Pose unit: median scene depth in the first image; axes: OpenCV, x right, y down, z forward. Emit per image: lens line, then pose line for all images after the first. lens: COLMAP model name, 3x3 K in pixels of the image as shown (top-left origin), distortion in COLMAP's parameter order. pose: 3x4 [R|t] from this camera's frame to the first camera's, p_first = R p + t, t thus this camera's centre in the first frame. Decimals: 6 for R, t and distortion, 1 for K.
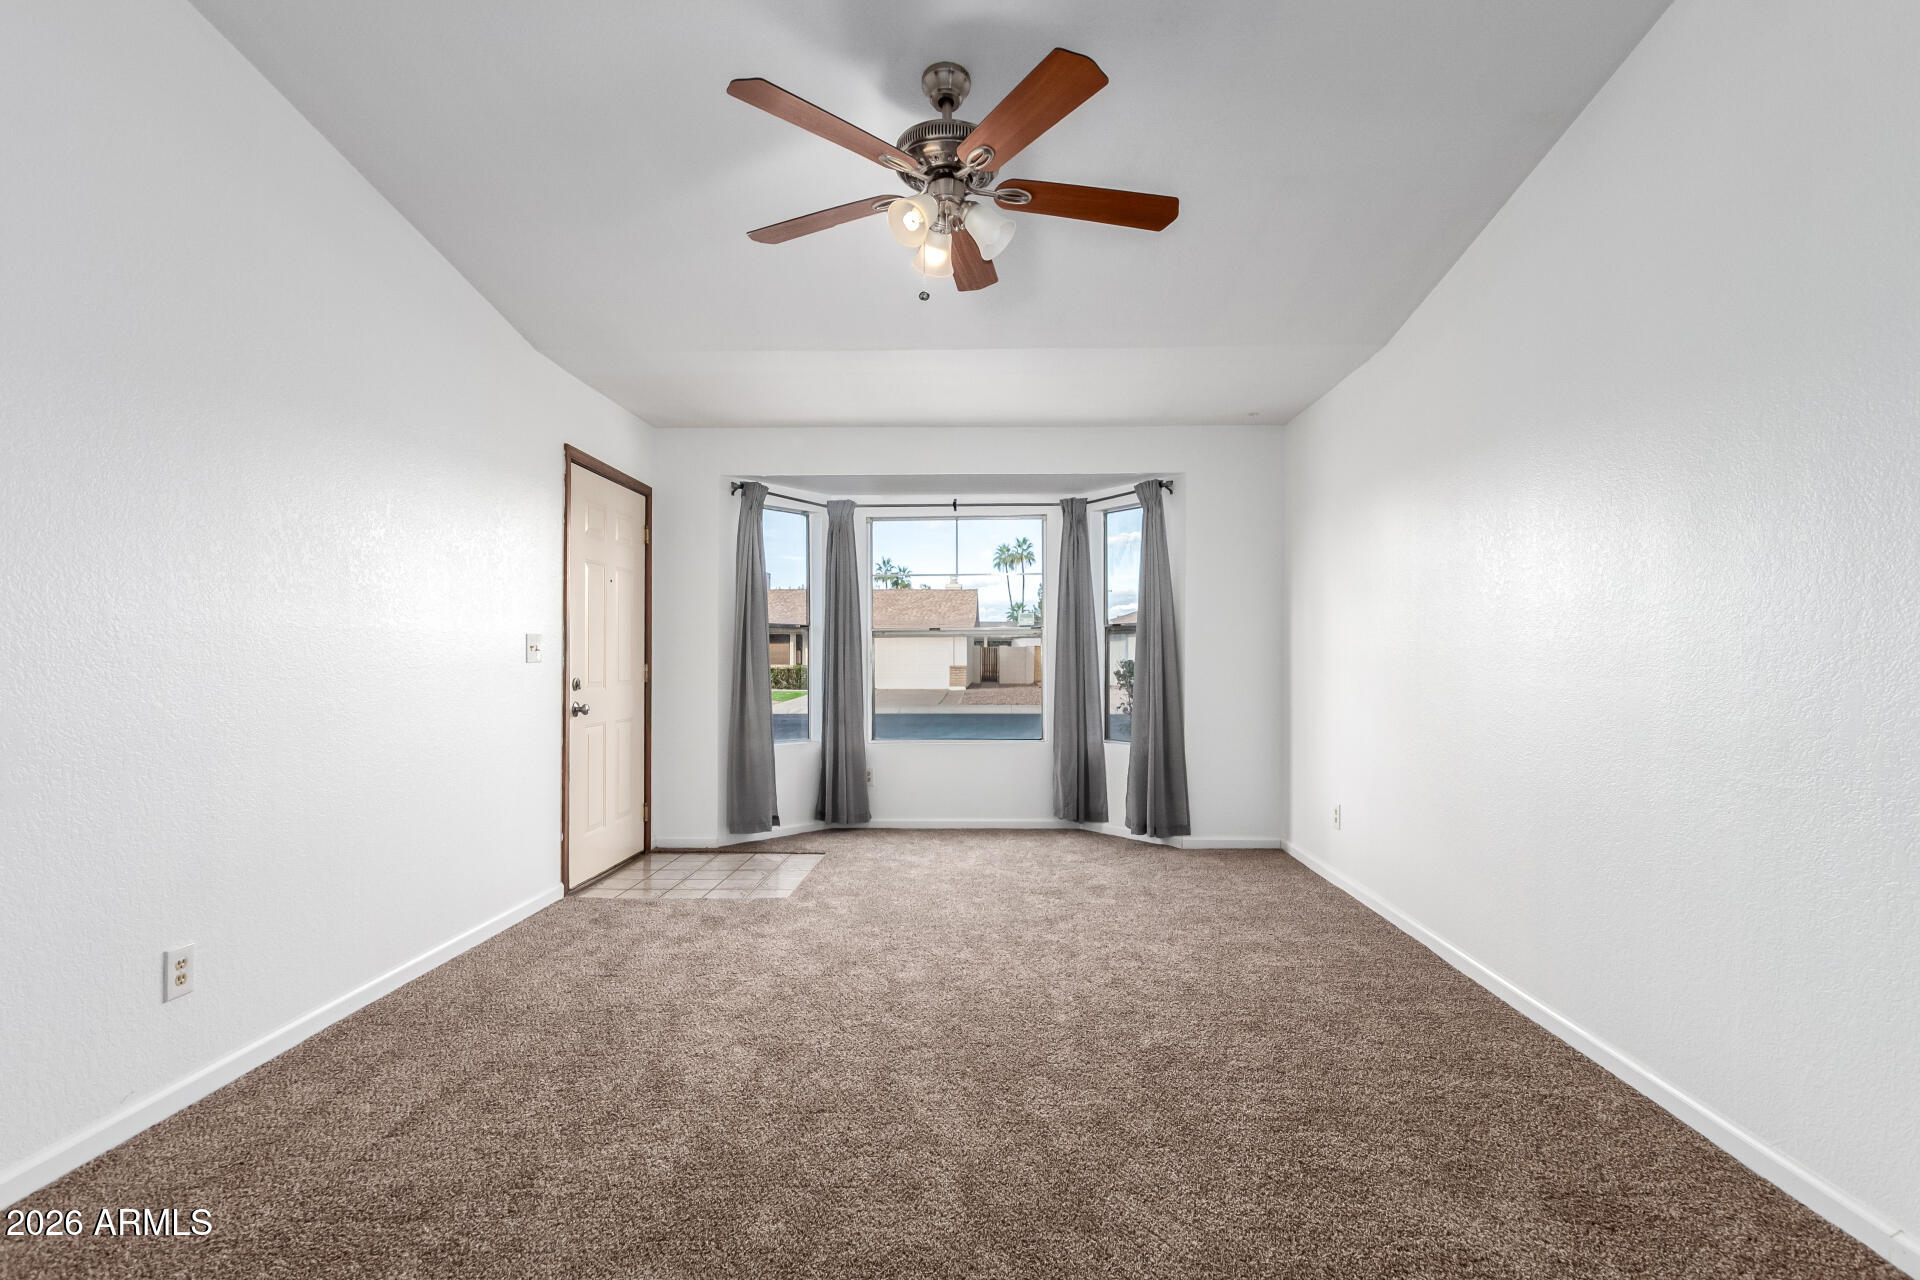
lens RADIAL K [[916.5, 0, 954.7], [0, 916.5, 656.1], [0, 0, 1]] dist [0.011834, -0.002244]
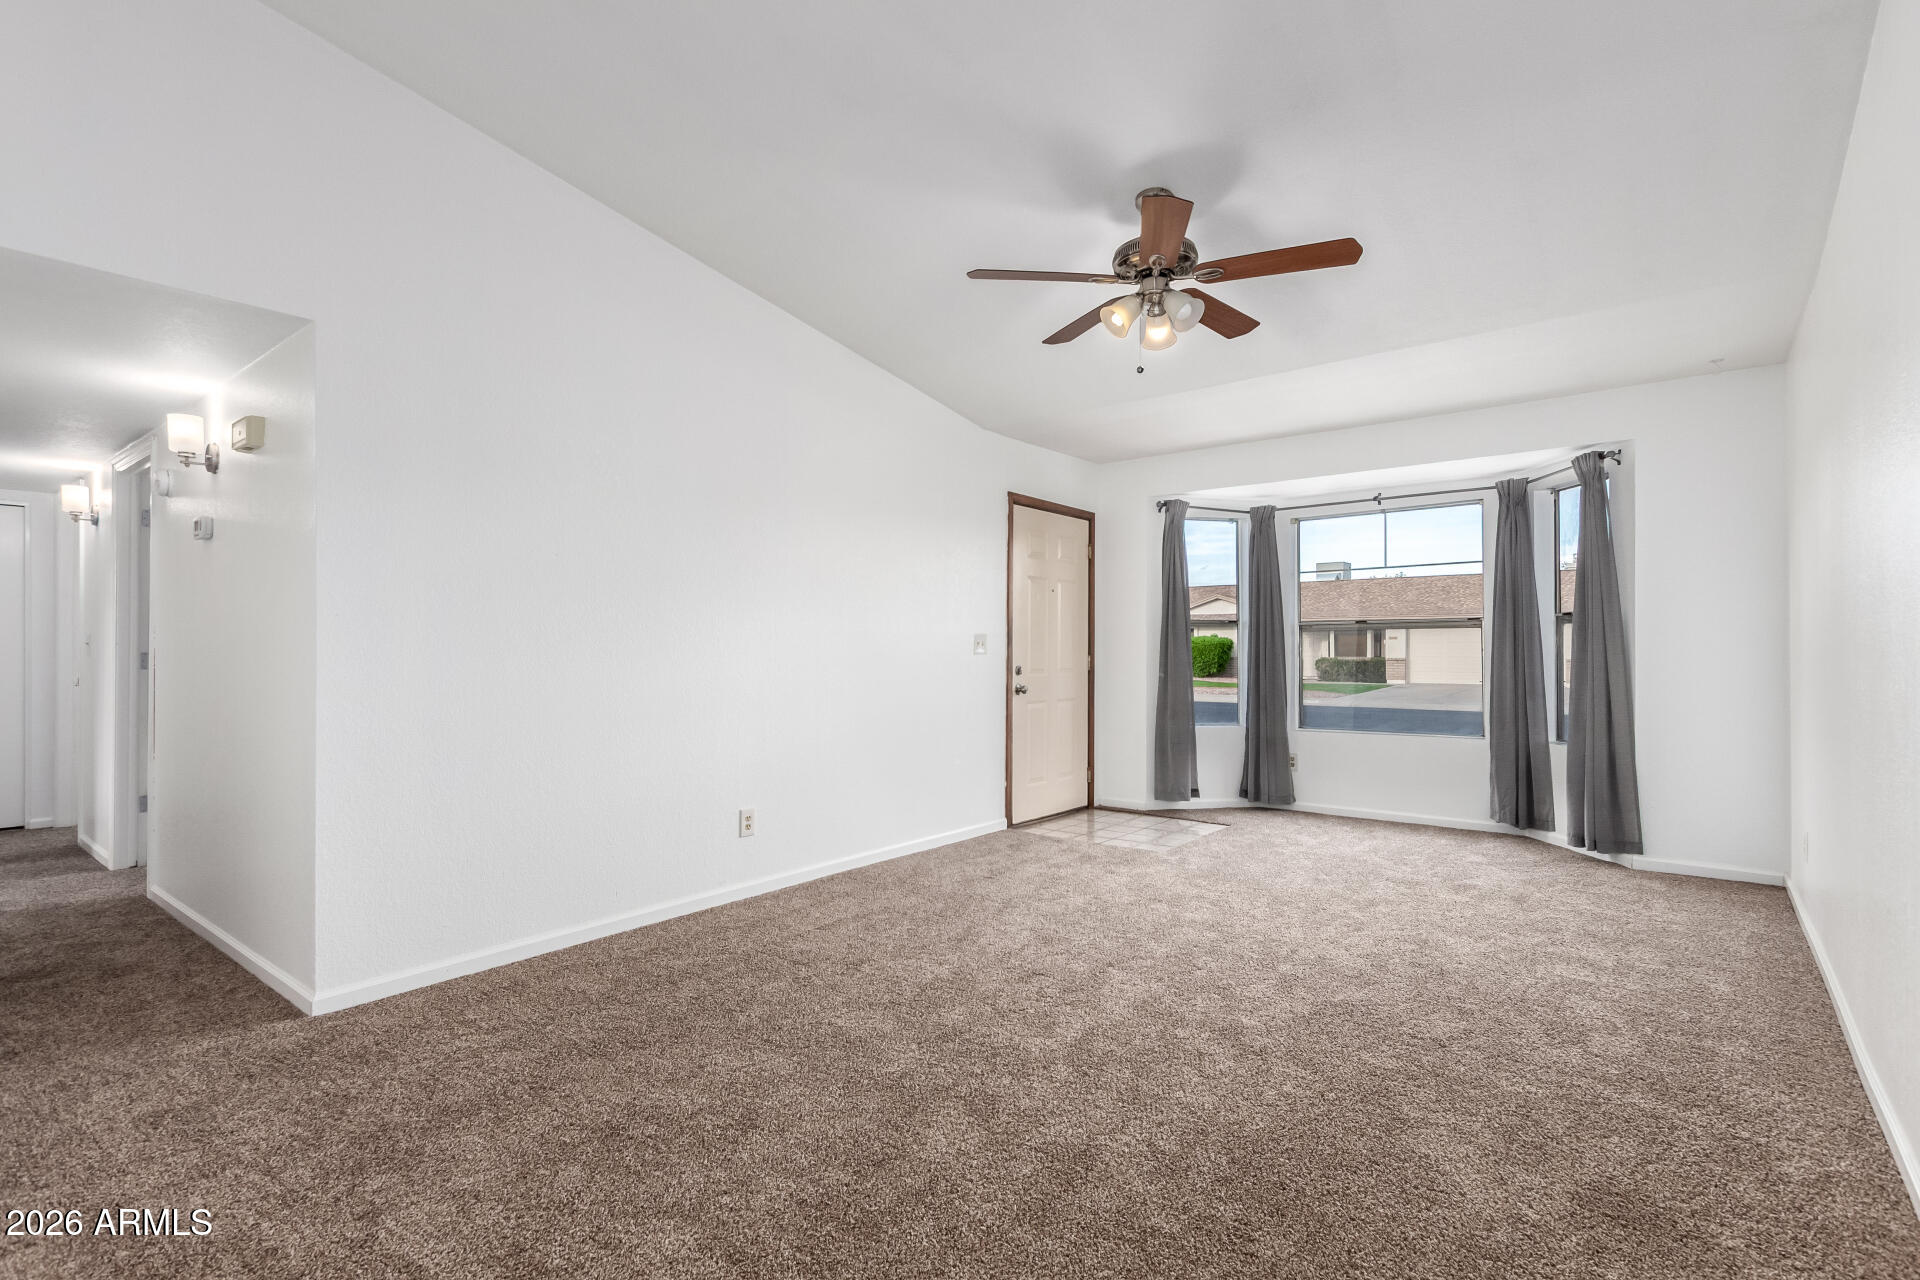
lens RADIAL K [[916.5, 0, 966.9], [0, 916.5, 639.1], [0, 0, 1]] dist [0.011834, -0.002244]
pose [[0.795925, -0.007422, -0.605349, 0.286741], [0.001959, 0.999951, -0.009685, -0.001691], [0.605391, 0.006522, 0.795901, -0.087361]]
